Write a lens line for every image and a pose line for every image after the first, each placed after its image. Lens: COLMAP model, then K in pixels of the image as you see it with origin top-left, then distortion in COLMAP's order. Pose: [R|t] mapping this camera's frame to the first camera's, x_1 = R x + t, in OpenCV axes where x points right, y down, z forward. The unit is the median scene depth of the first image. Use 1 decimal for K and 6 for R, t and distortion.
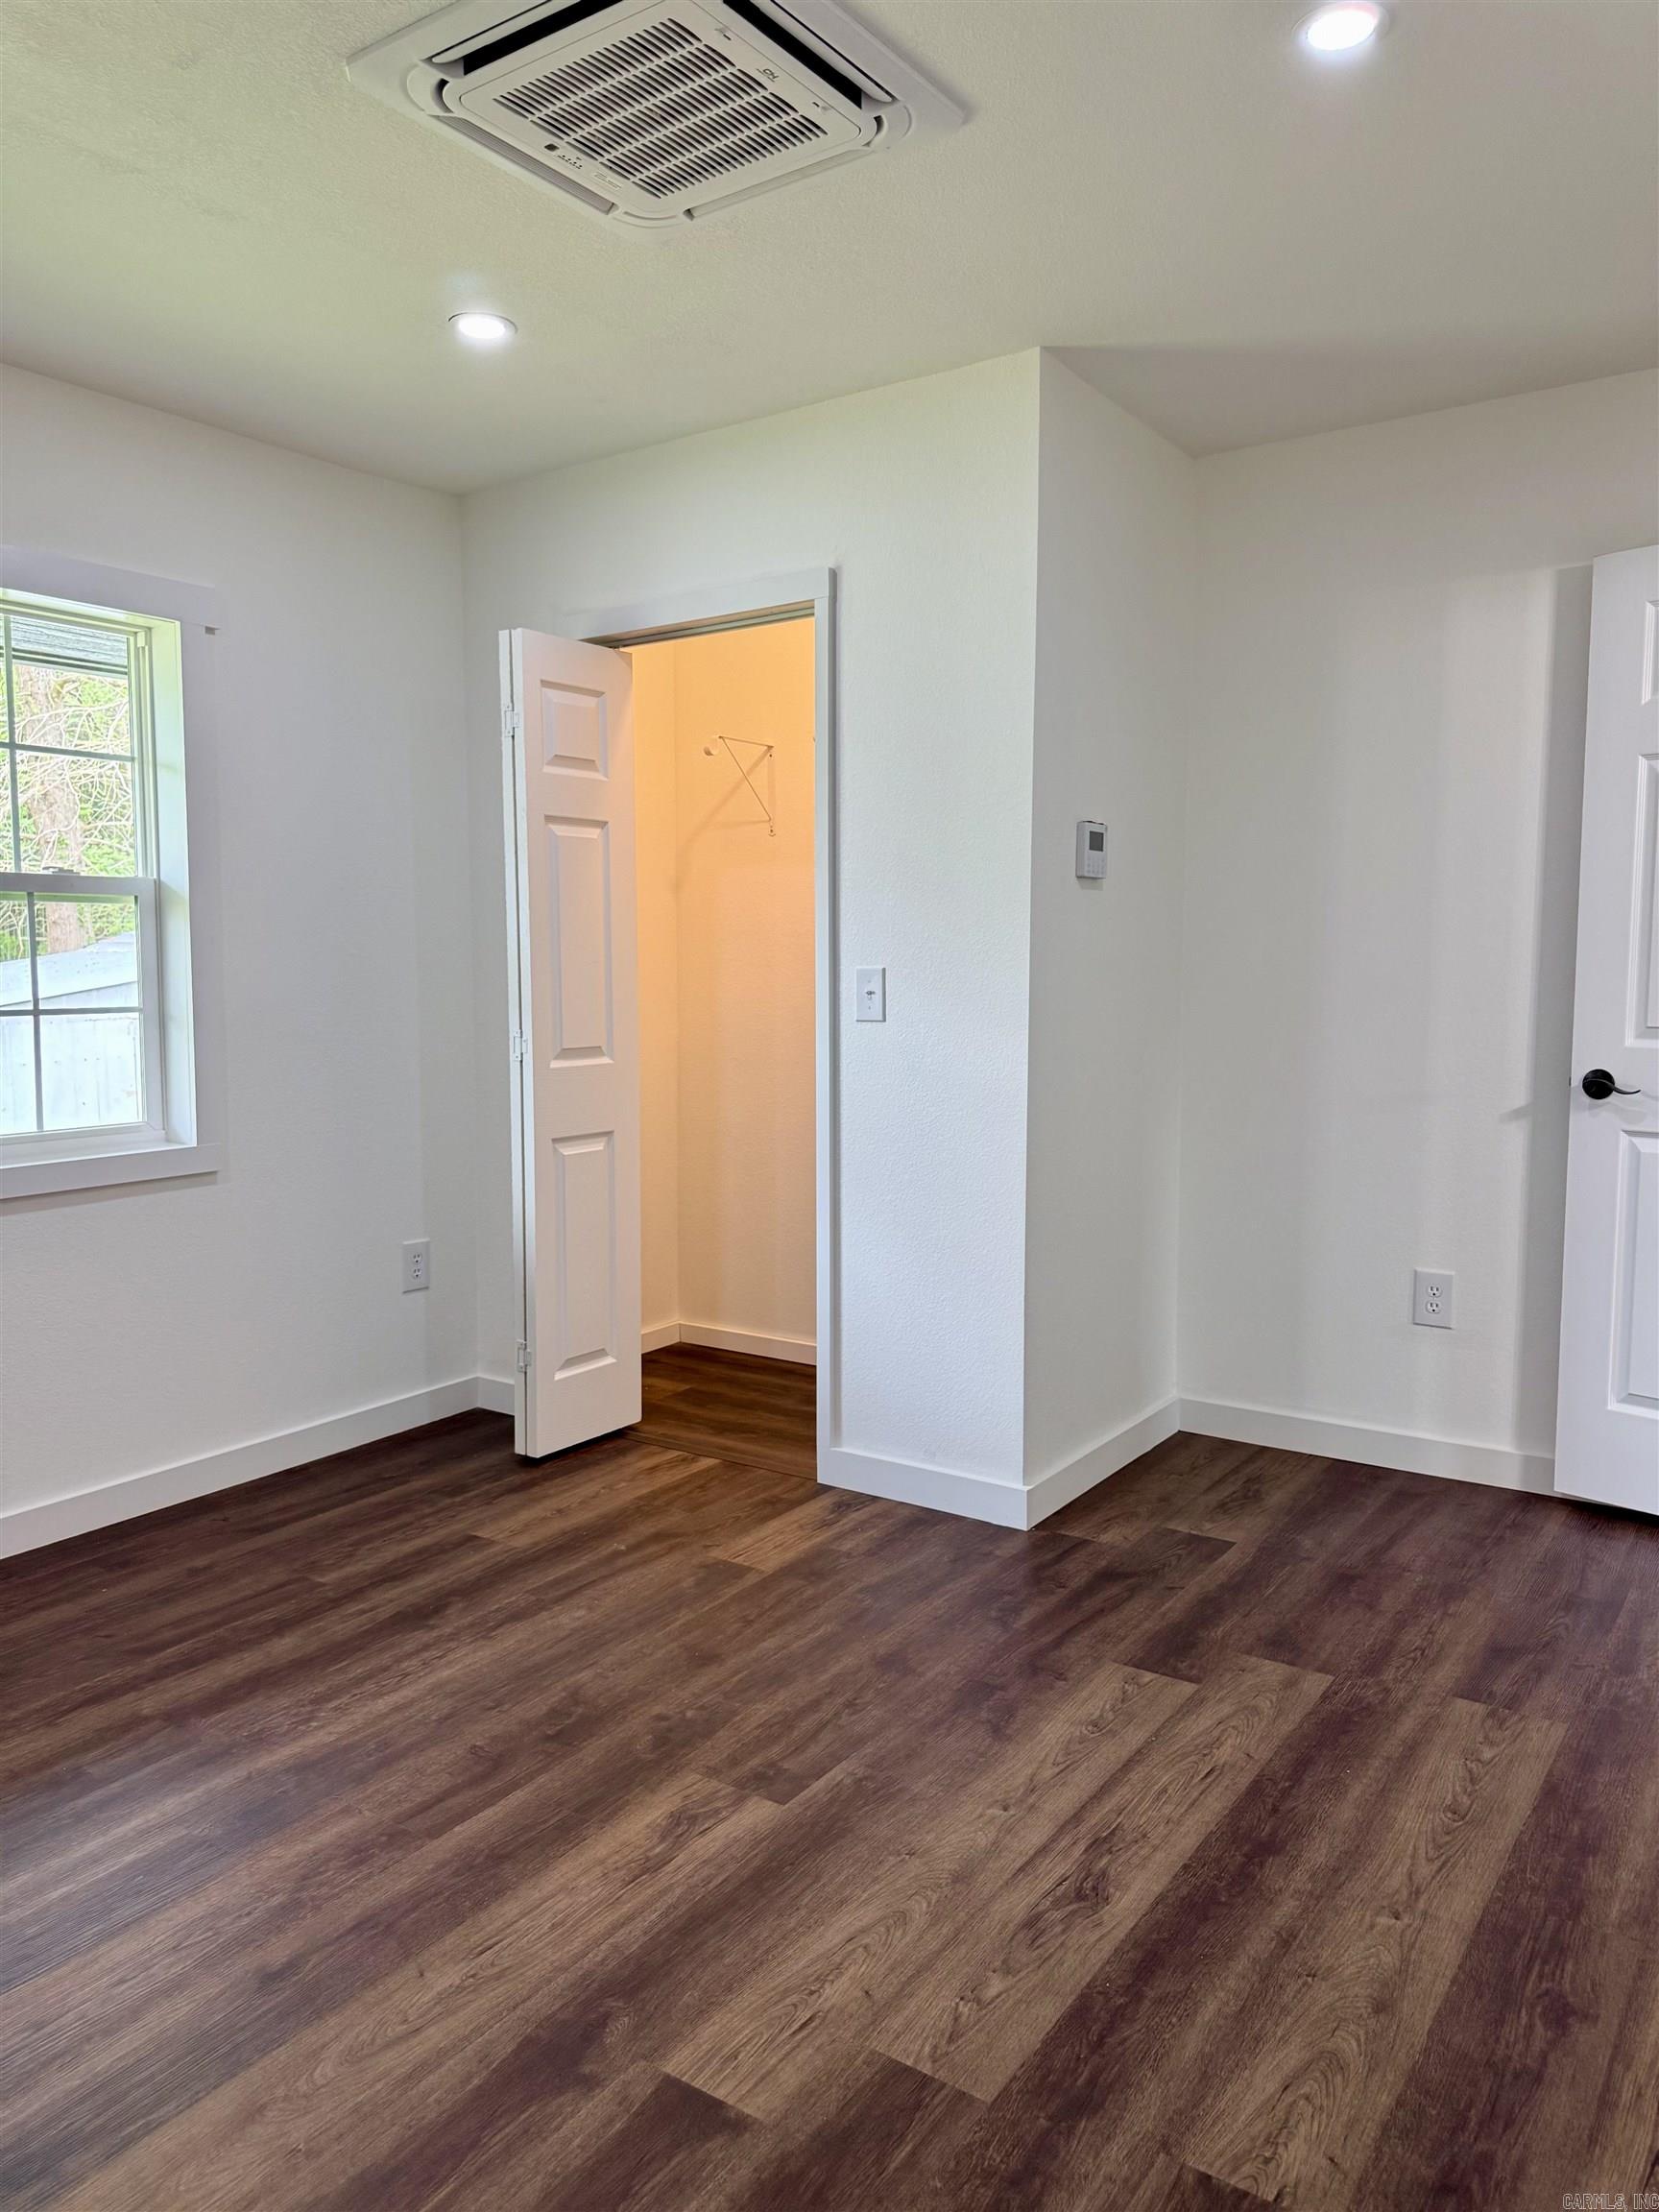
lens RADIAL K [[1568.2, 0, 837.4], [0, 1568.2, 1103.8], [0, 0, 1]] dist [0.036877, -0.040841]
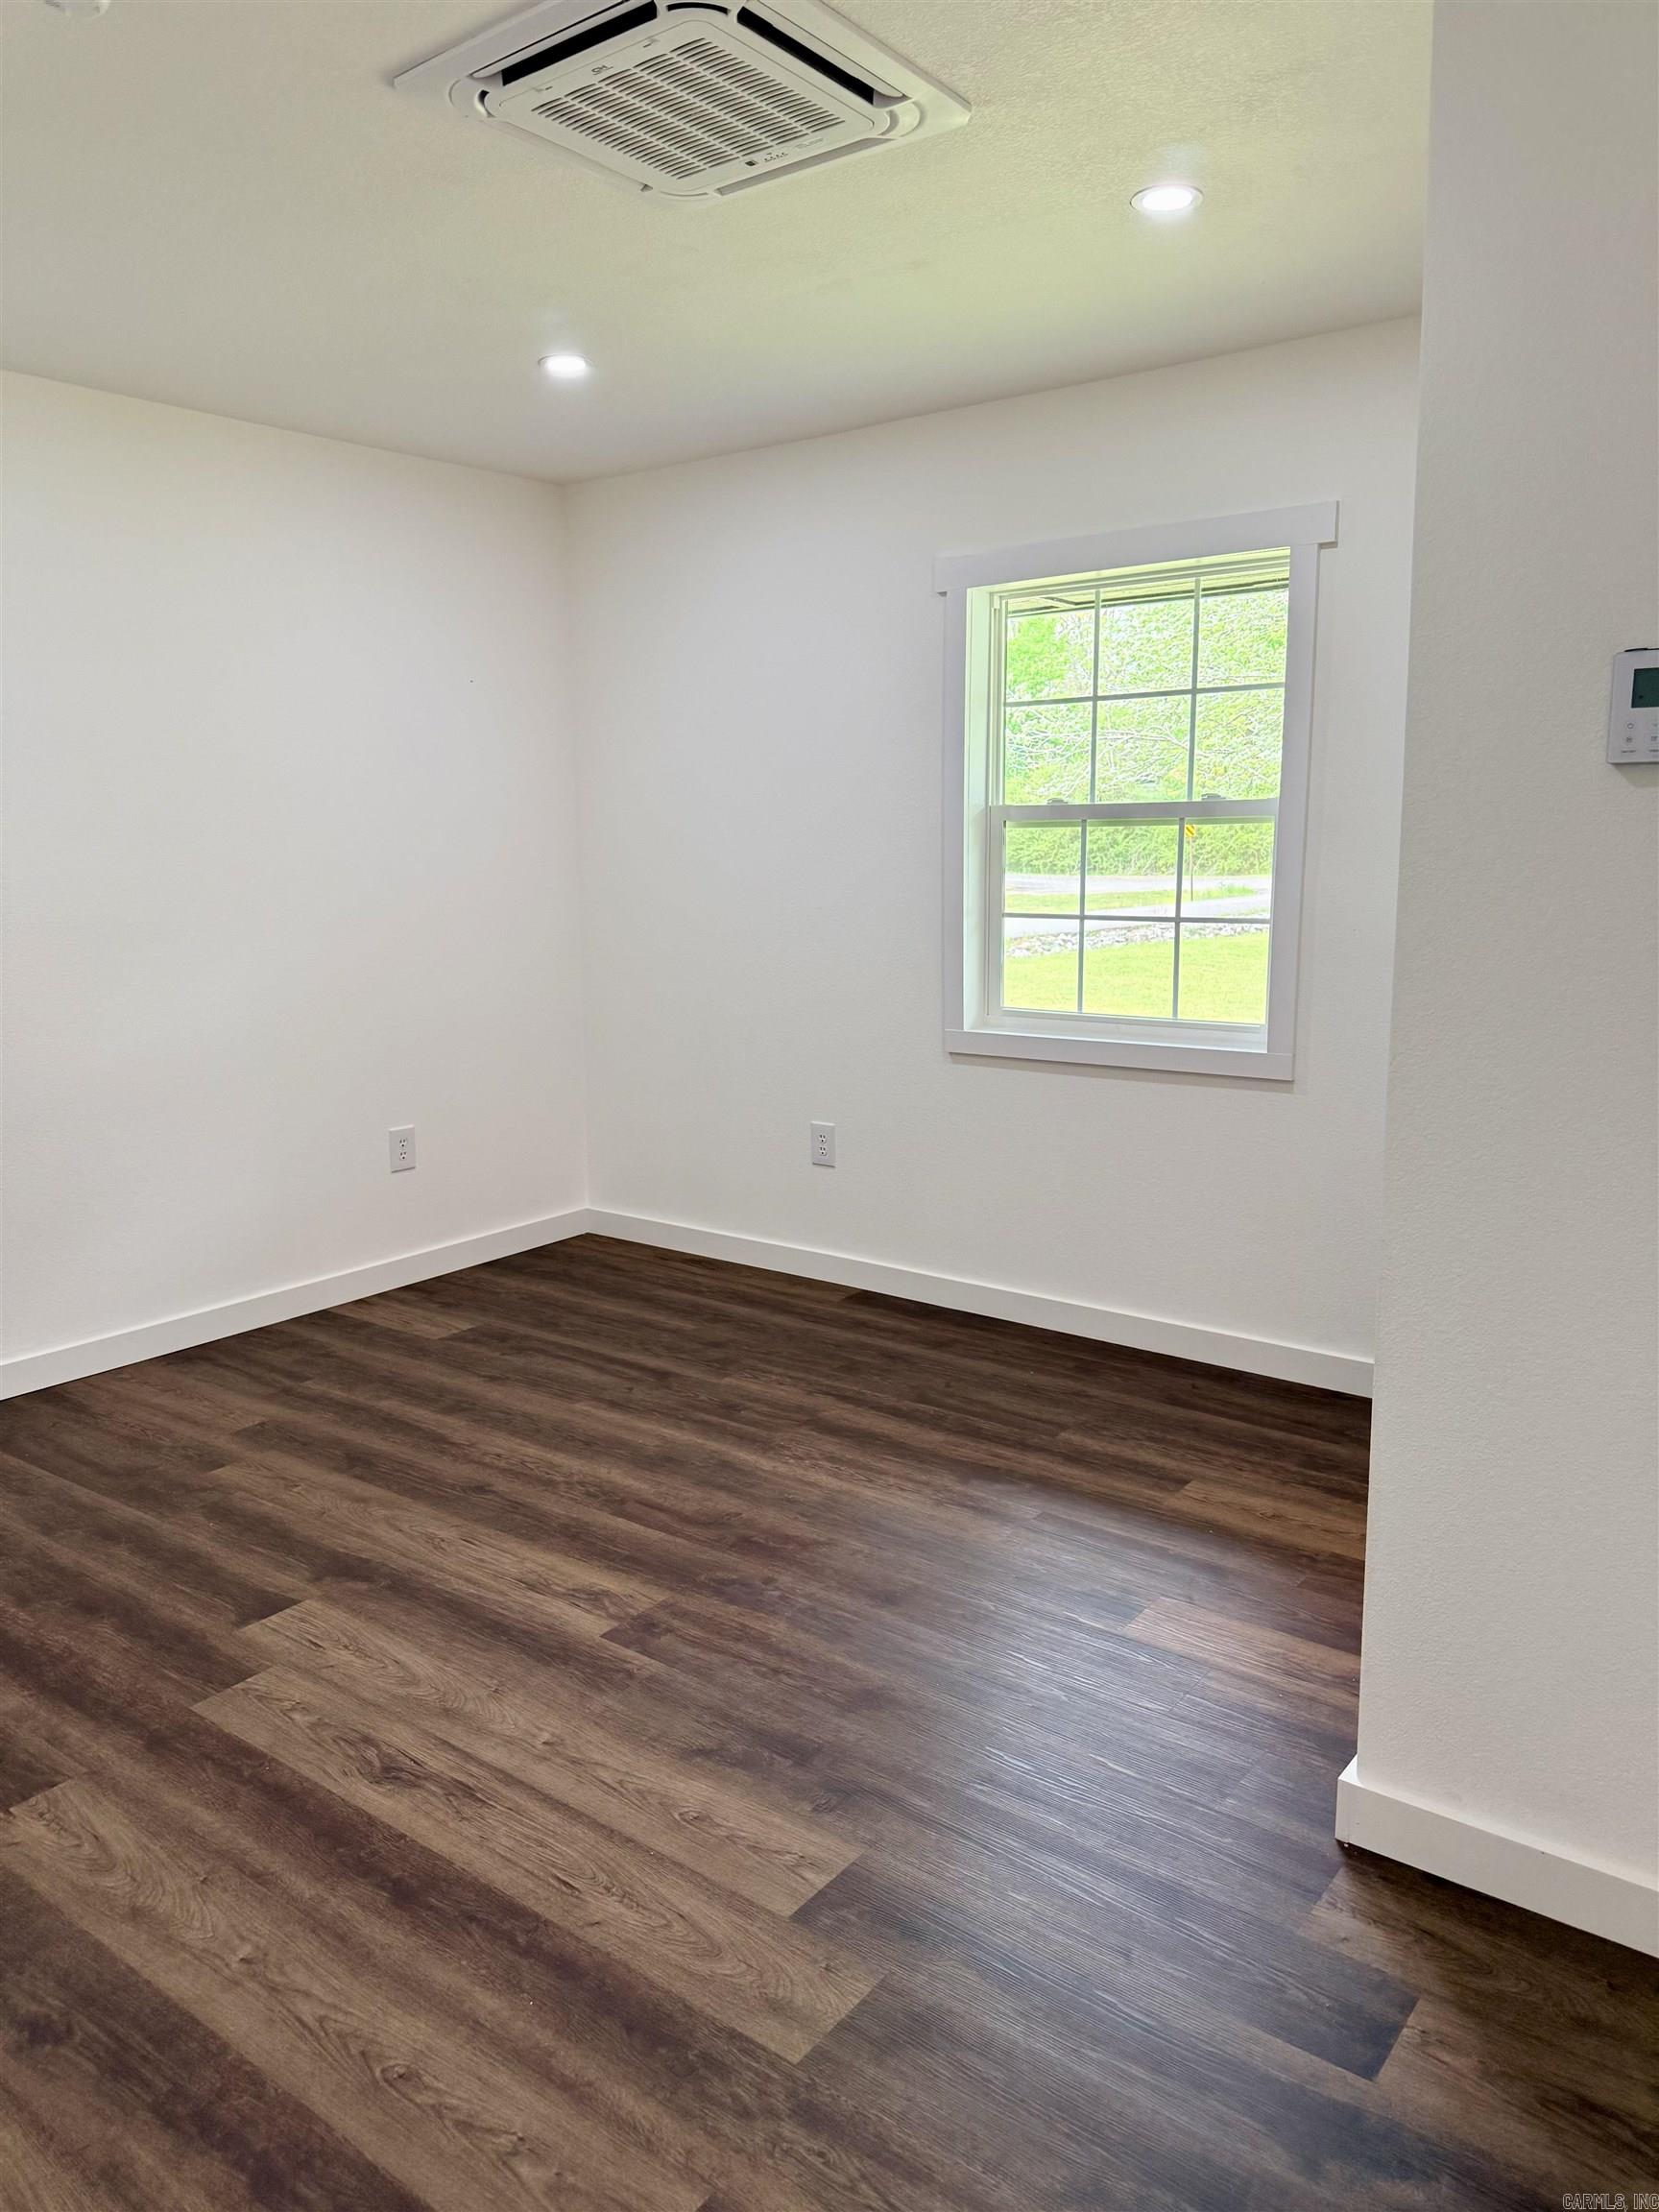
lens RADIAL K [[1568.2, 0, 837.4], [0, 1568.2, 1103.8], [0, 0, 1]] dist [0.036877, -0.040841]
pose [[-0.040063, 0.179144, -0.983007, 1.008076], [-0.088828, 0.979263, 0.182082, -0.165158], [0.995241, 0.094614, -0.023319, 1.133943]]
